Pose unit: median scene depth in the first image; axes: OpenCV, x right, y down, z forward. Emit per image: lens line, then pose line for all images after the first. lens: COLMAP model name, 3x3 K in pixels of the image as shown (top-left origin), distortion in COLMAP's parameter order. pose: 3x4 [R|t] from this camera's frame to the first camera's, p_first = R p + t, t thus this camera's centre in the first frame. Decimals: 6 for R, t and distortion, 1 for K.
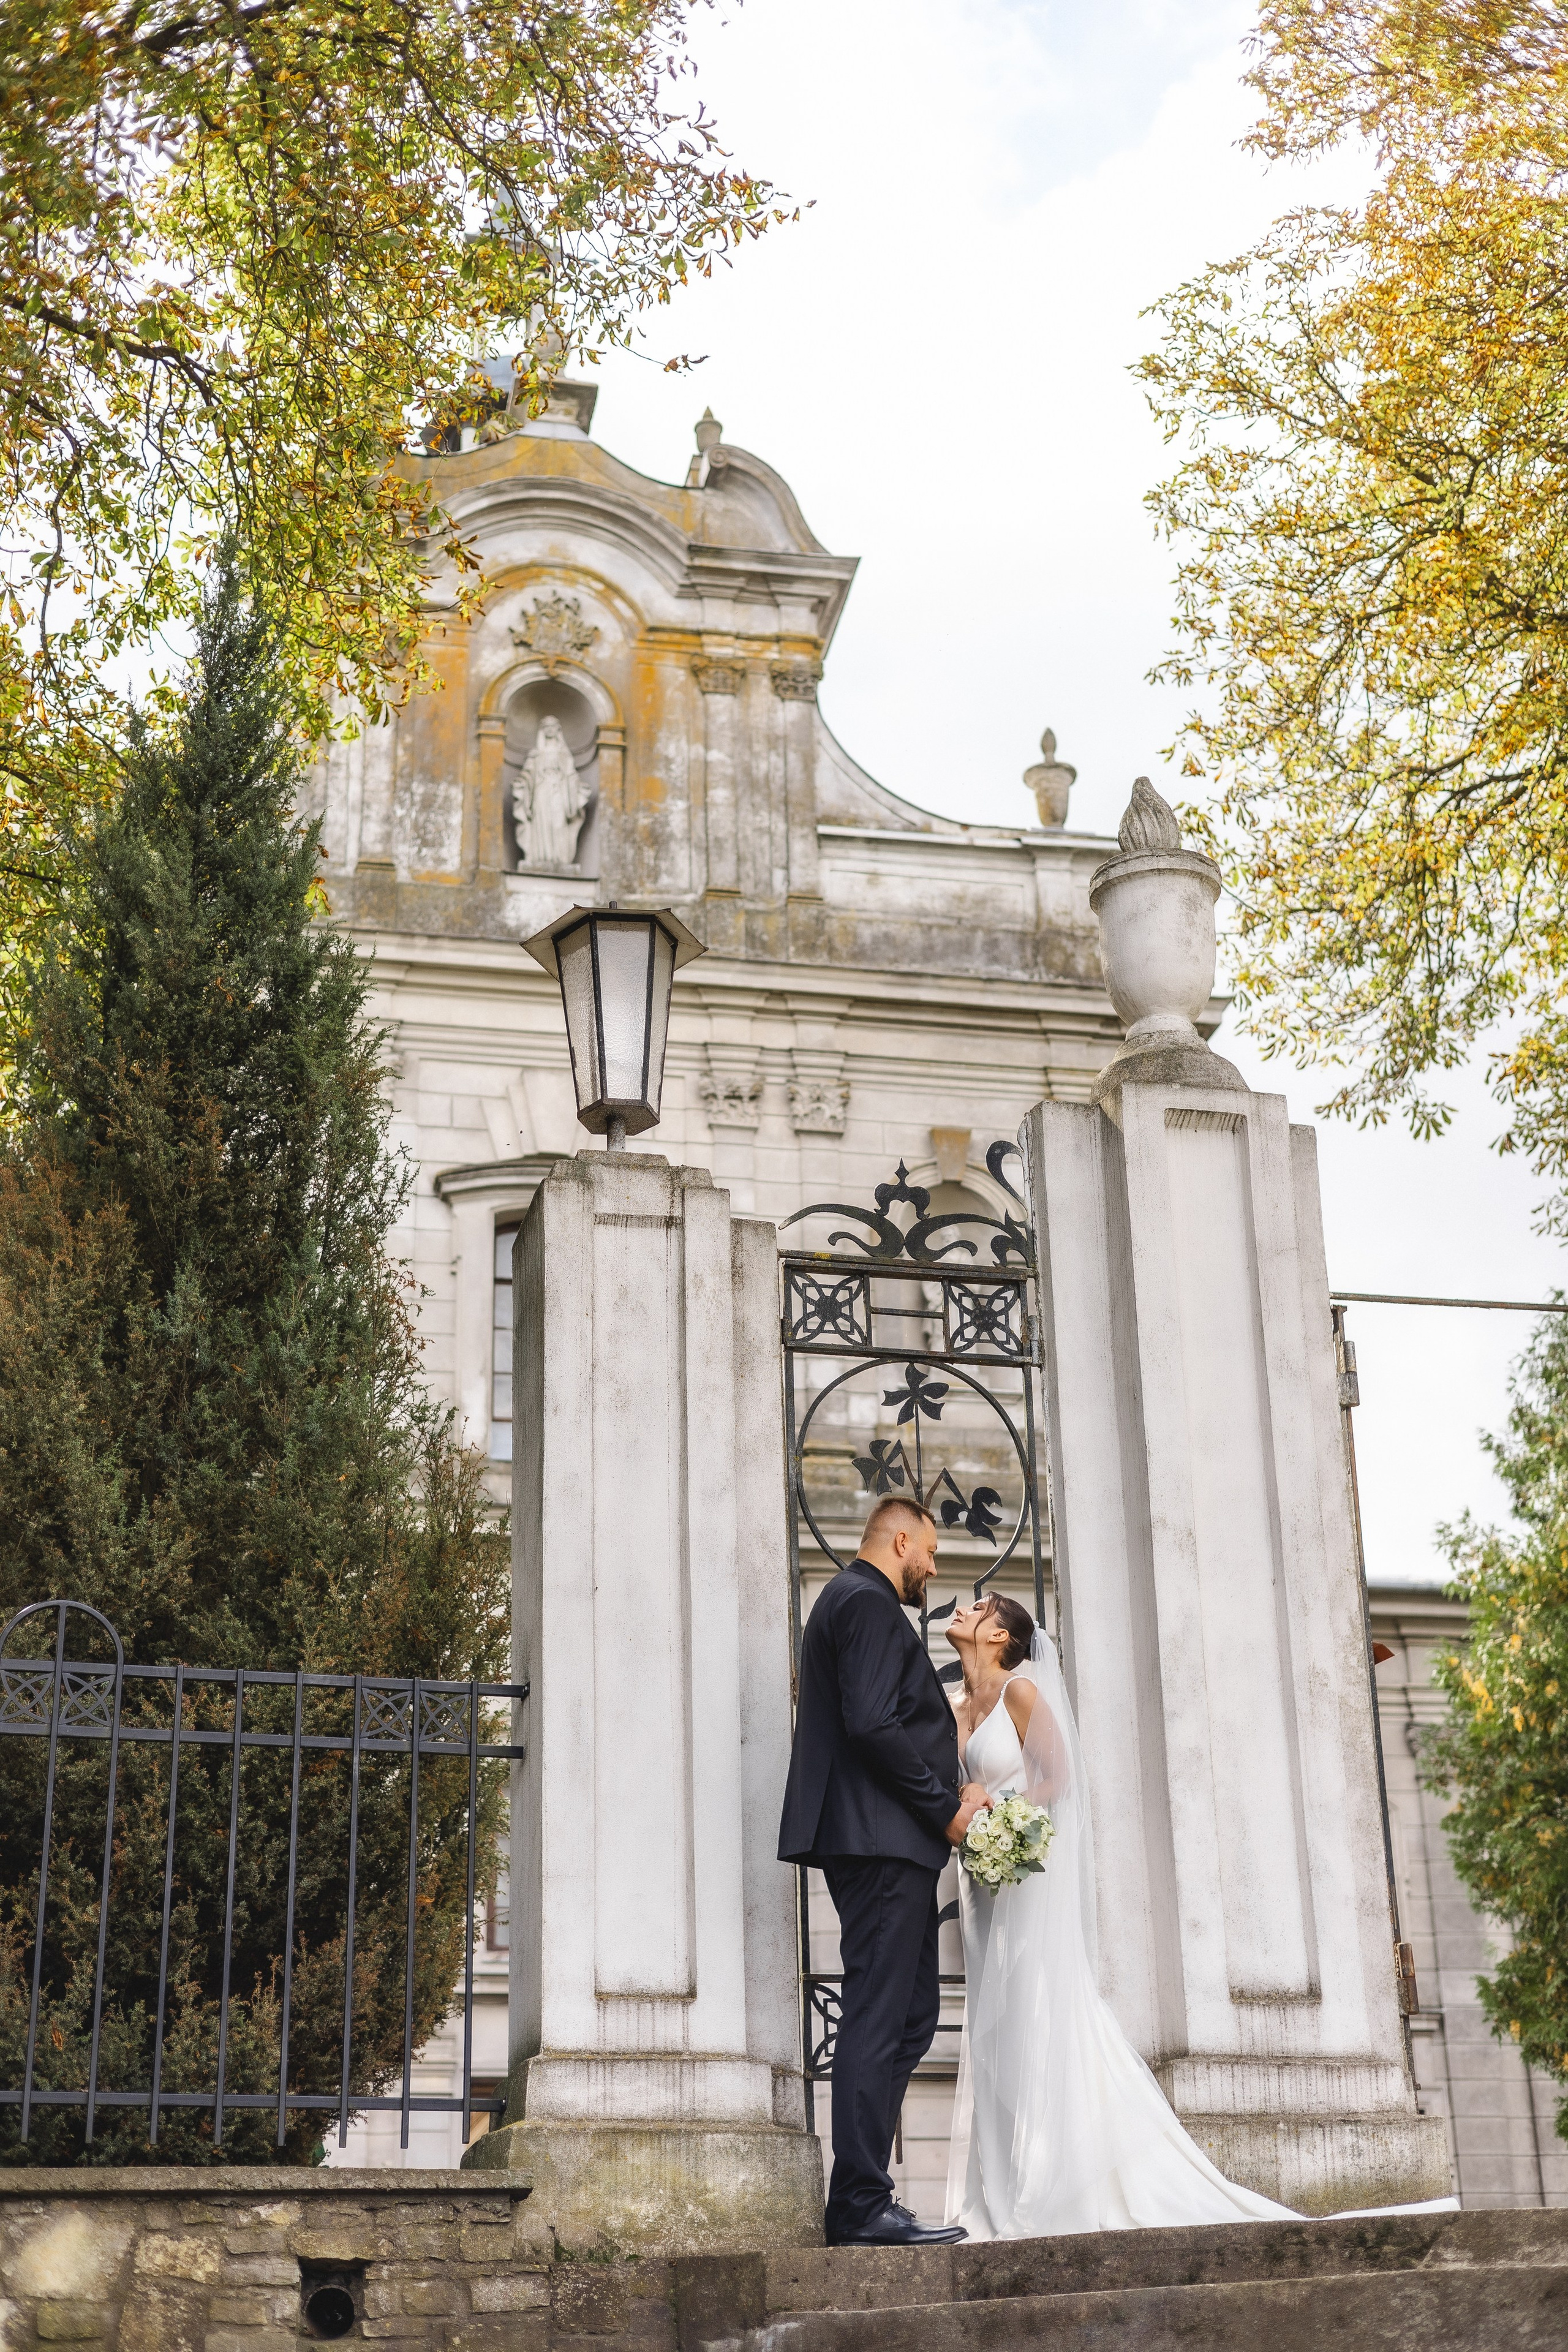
lens RADIAL K [[3236.4, 0, 784.0], [0, 3236.4, 1176.0], [0, 0, 1]] dist [0.015206, -0.008904]
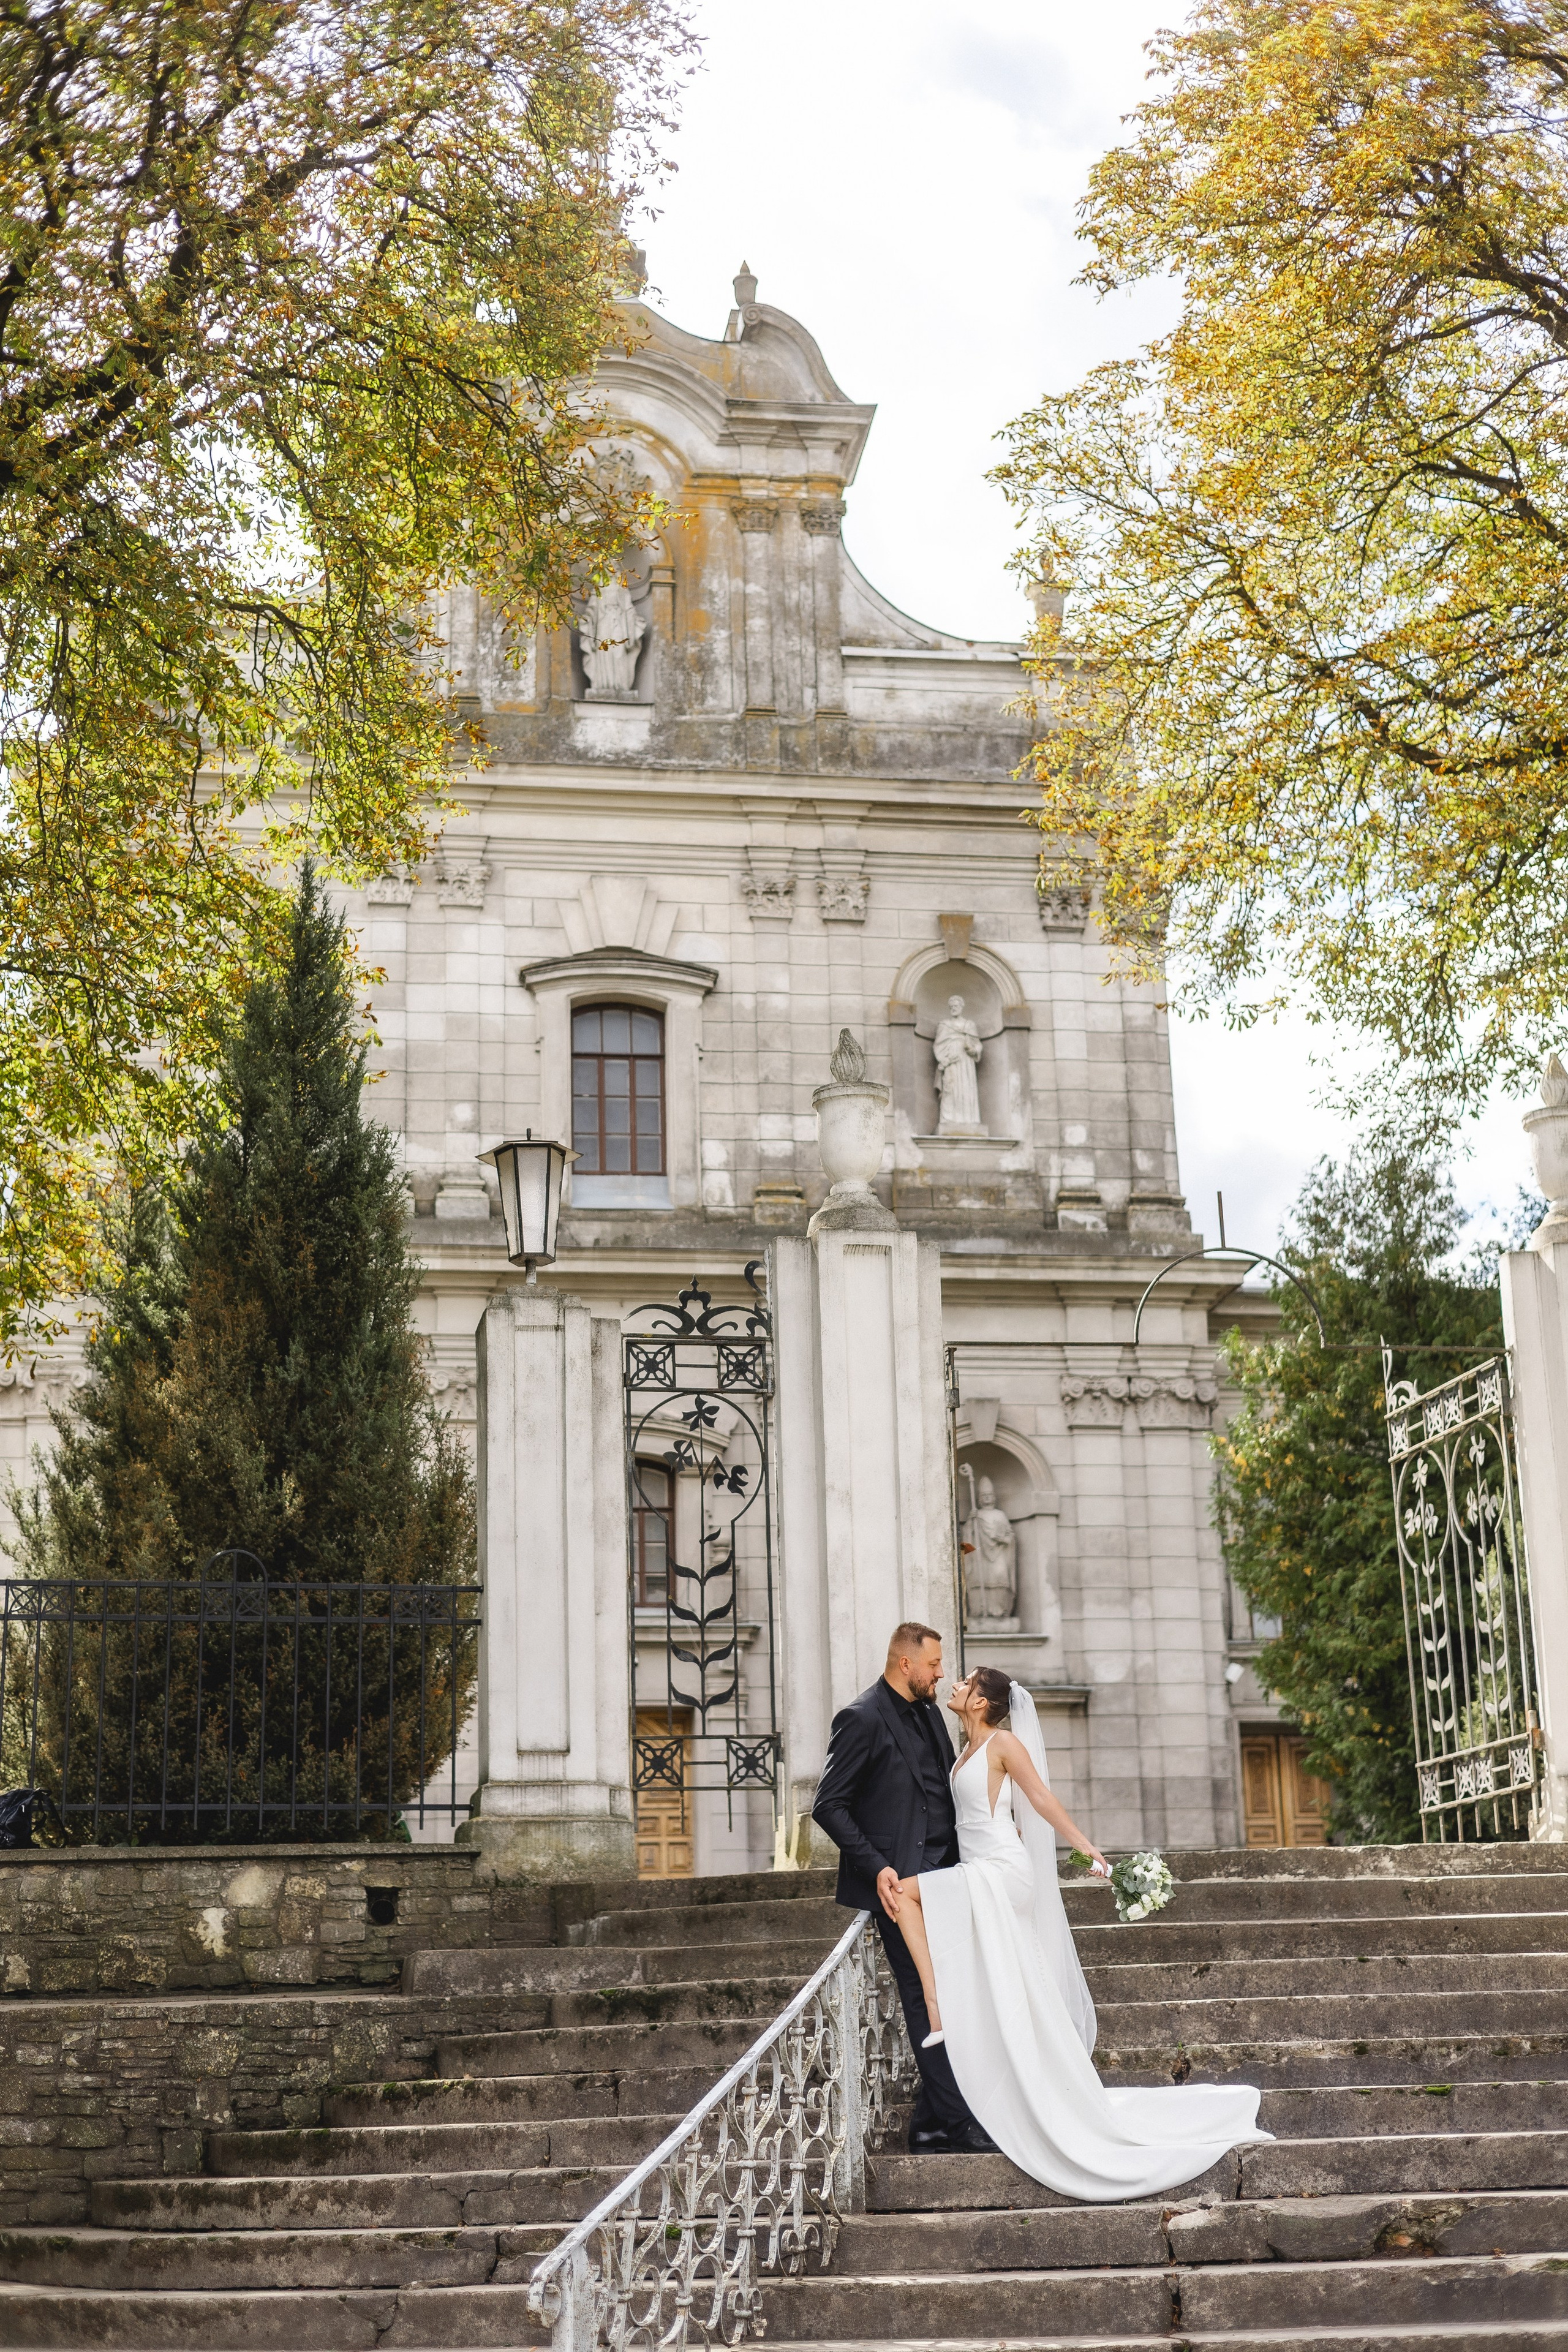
lens RADIAL K [[3145.1, 0, 738.8], [0, 3145.1, 1166.3], [0, 0, 1]] dist [0.007710, 0.024061]
pose [[0.998346, -0.017598, -0.054737, 0.060095], [0.023778, 0.993151, 0.114392, -0.100536], [0.052349, -0.115504, 0.991927, -0.267668]]
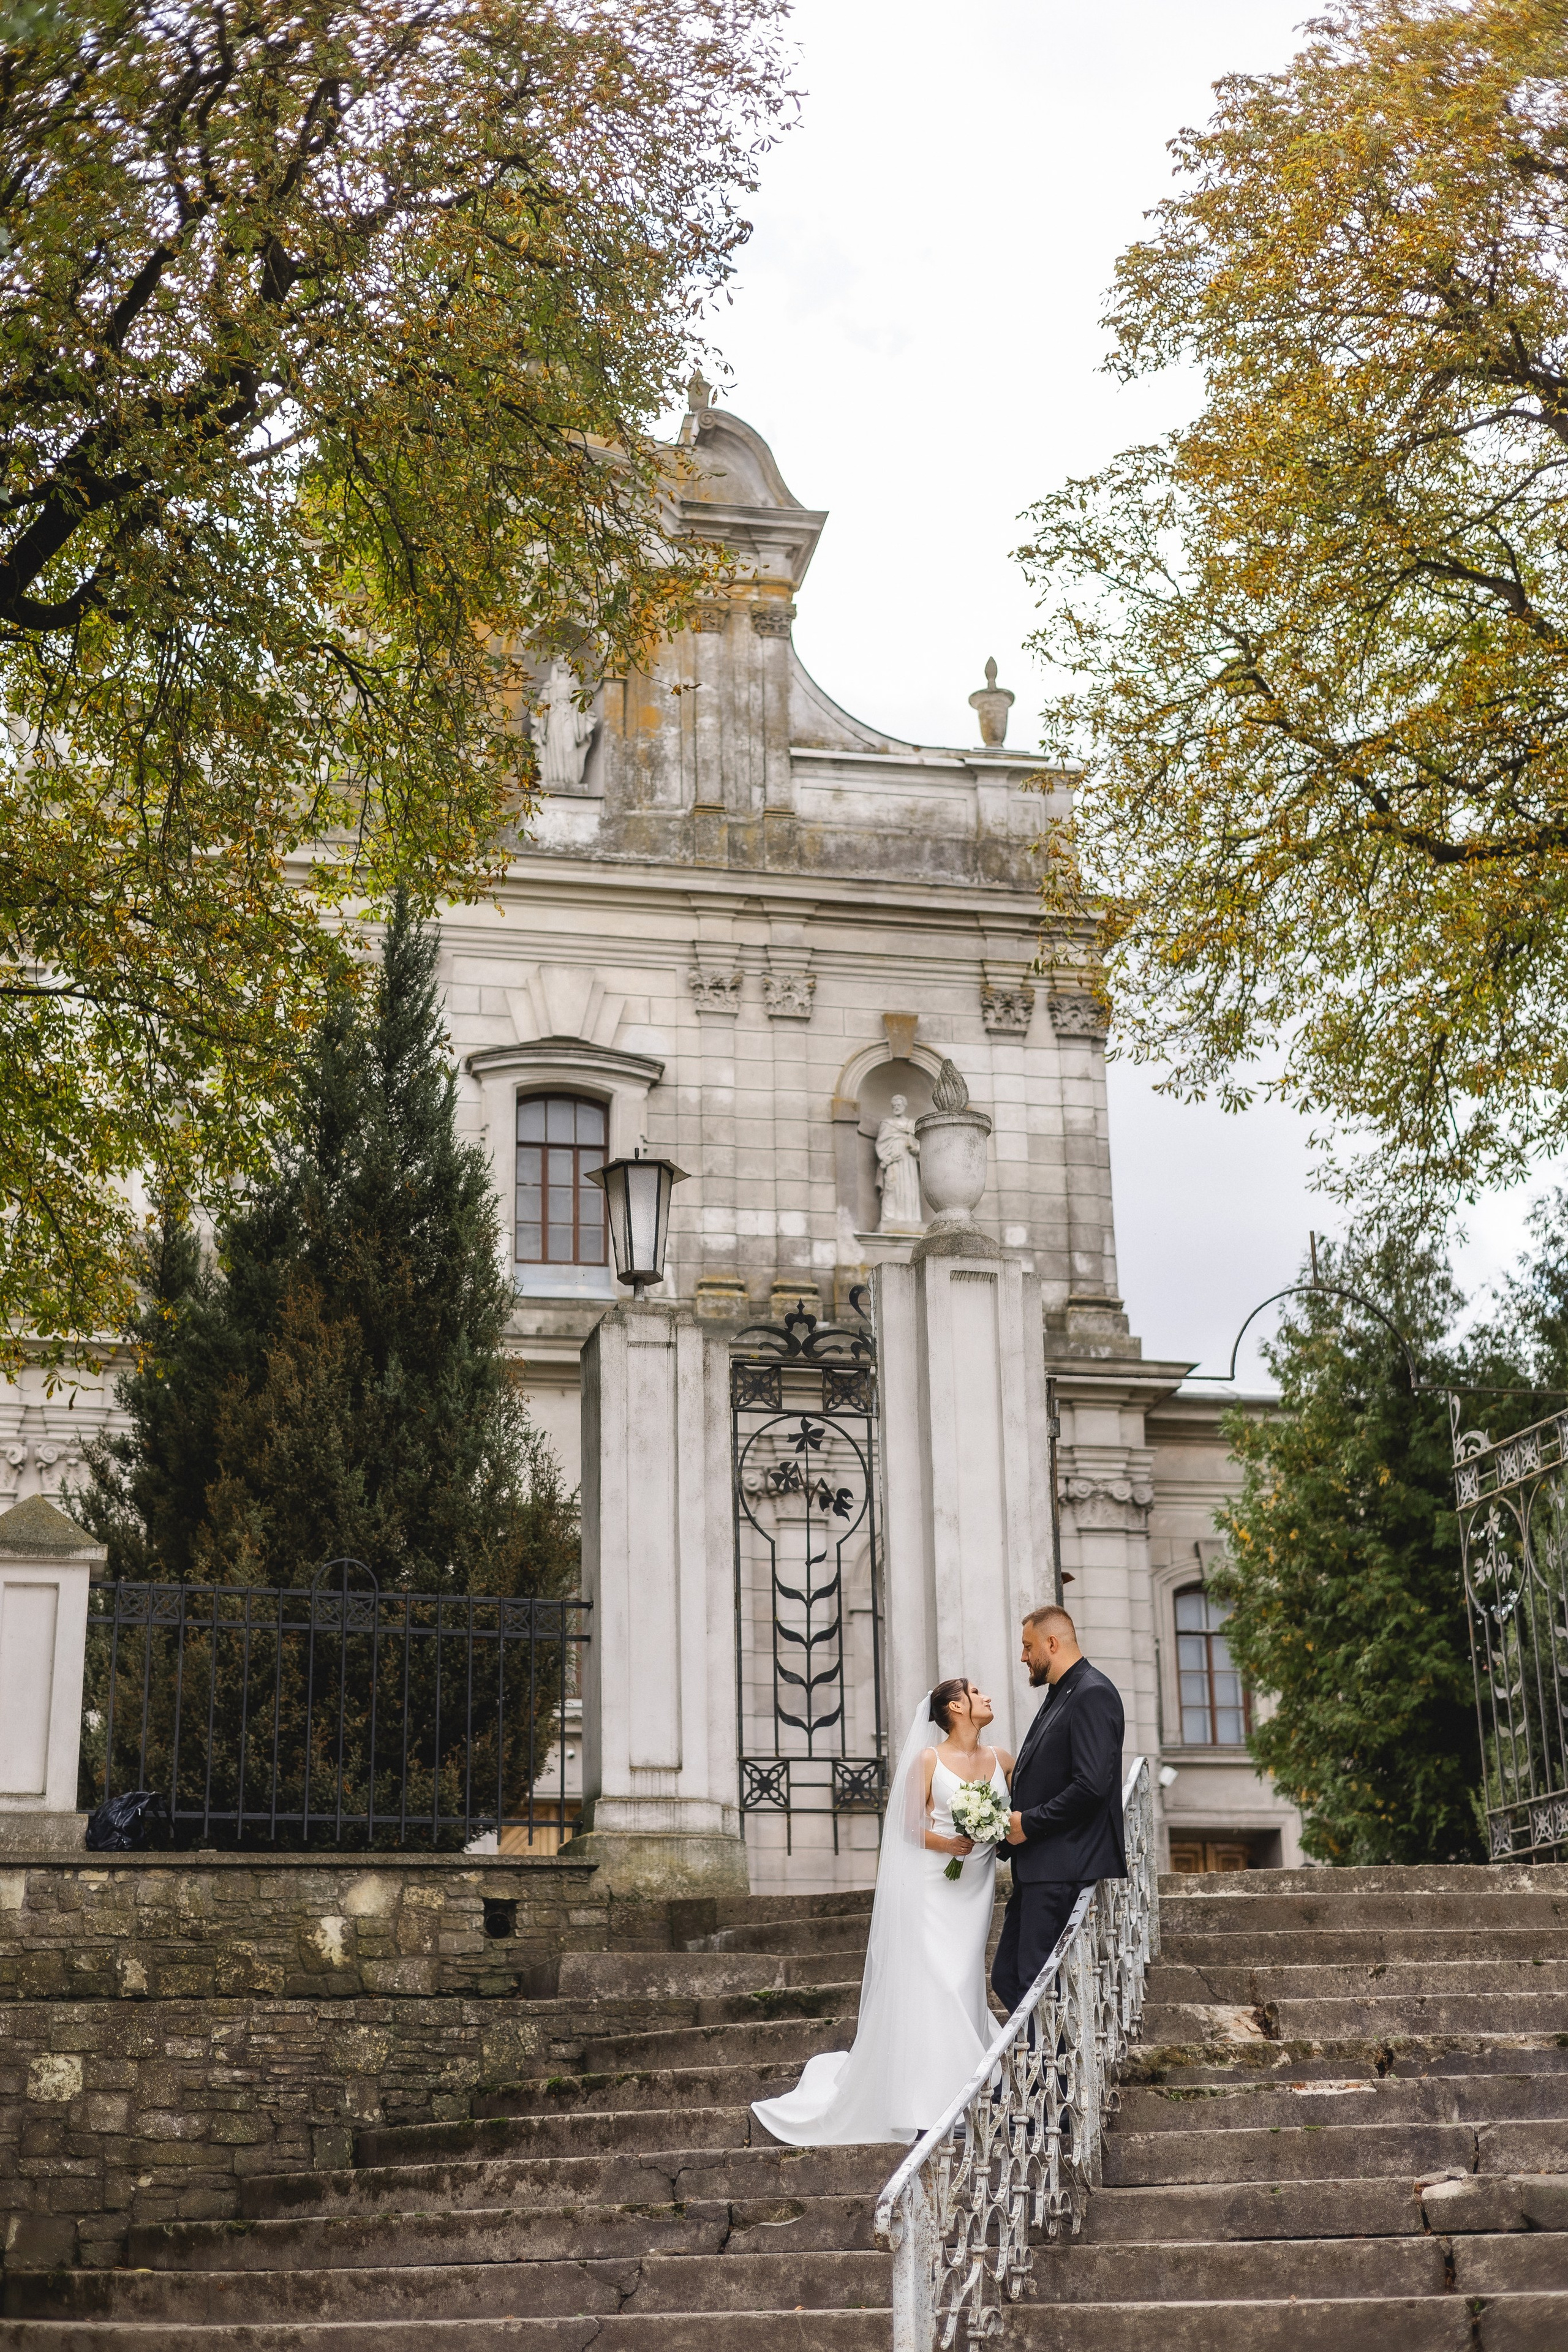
lens RADIAL K [[3145.1, 0, 738.8], [0, 3145.1, 1166.3], [0, 0, 1]] dist [0.007710, 0.024061]
pose [[0.999935, 0.005011, -0.010256, 0.007756], [-0.004236, 0.997232, 0.074226, -0.078942], [0.010600, -0.074178, 0.997189, -0.271942]]
